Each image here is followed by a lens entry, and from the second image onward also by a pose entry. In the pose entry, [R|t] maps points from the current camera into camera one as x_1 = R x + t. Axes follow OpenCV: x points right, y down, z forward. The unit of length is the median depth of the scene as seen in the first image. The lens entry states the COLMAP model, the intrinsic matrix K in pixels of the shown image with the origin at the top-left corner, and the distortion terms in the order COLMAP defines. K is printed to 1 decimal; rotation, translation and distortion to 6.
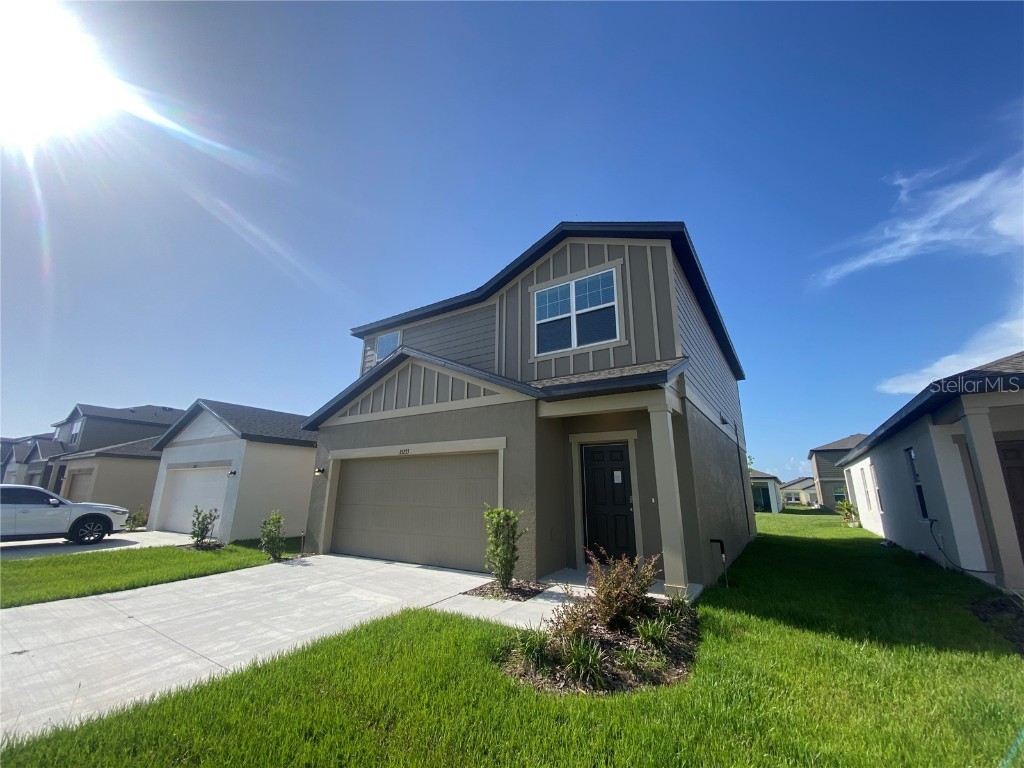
lens RADIAL K [[417.2, 0, 510.3], [0, 417.2, 383.2], [0, 0, 1]] dist [0.029727, -0.000760]
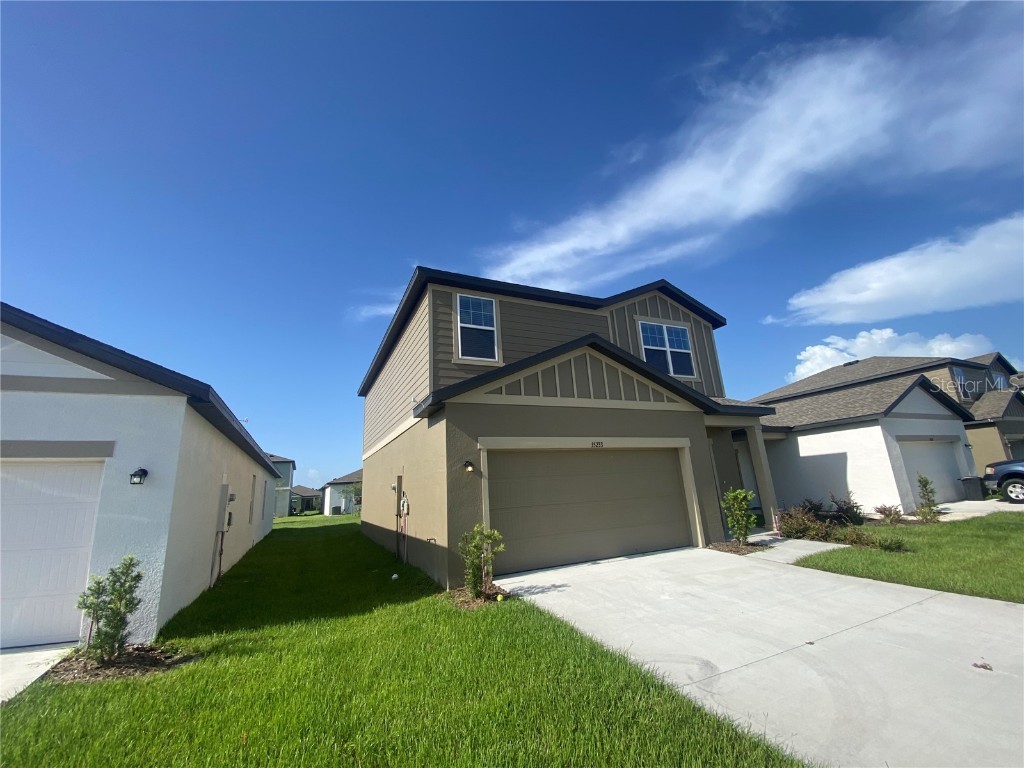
lens RADIAL K [[417.2, 0, 509.5], [0, 417.2, 381.9], [0, 0, 1]] dist [0.029727, -0.000760]
pose [[0.520935, 0.173131, 0.835855, -1.250540], [-0.156378, 0.981999, -0.105942, 0.163820], [-0.839150, -0.075520, 0.538631, 0.698012]]
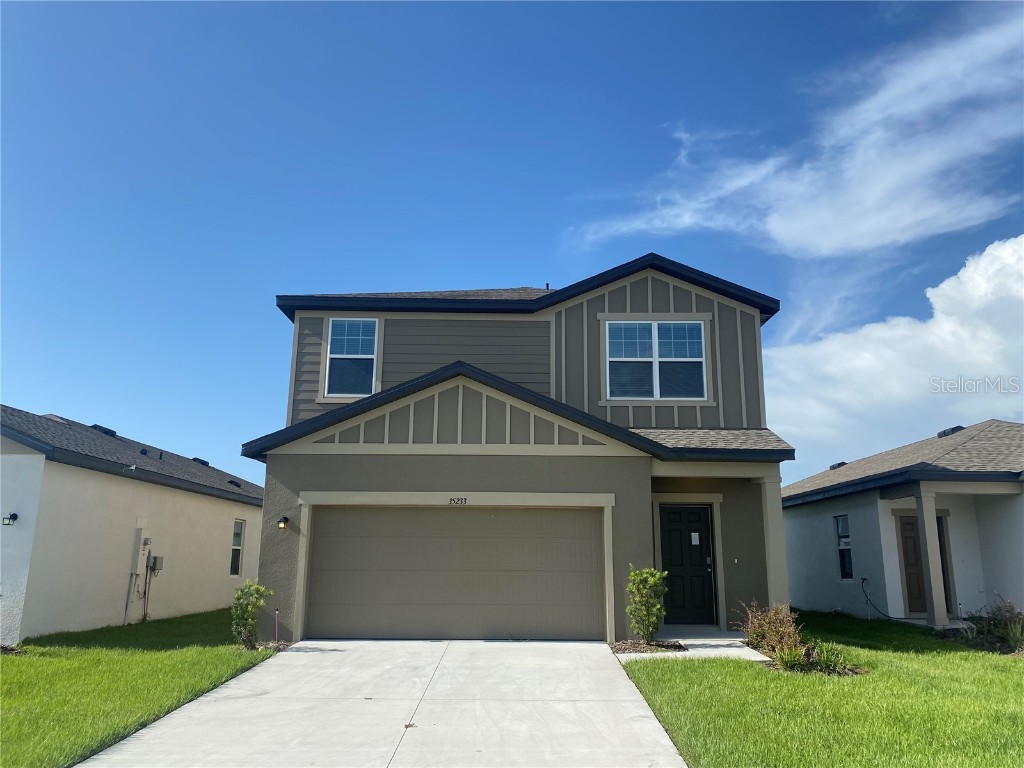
lens RADIAL K [[792.4, 0, 518.9], [0, 792.4, 385.4], [0, 0, 1]] dist [0.031994, -0.000046]
pose [[0.830204, 0.119990, 0.544393, -1.041204], [-0.141639, 0.989916, -0.002187, -0.065629], [-0.539166, -0.075291, 0.838827, -0.295312]]
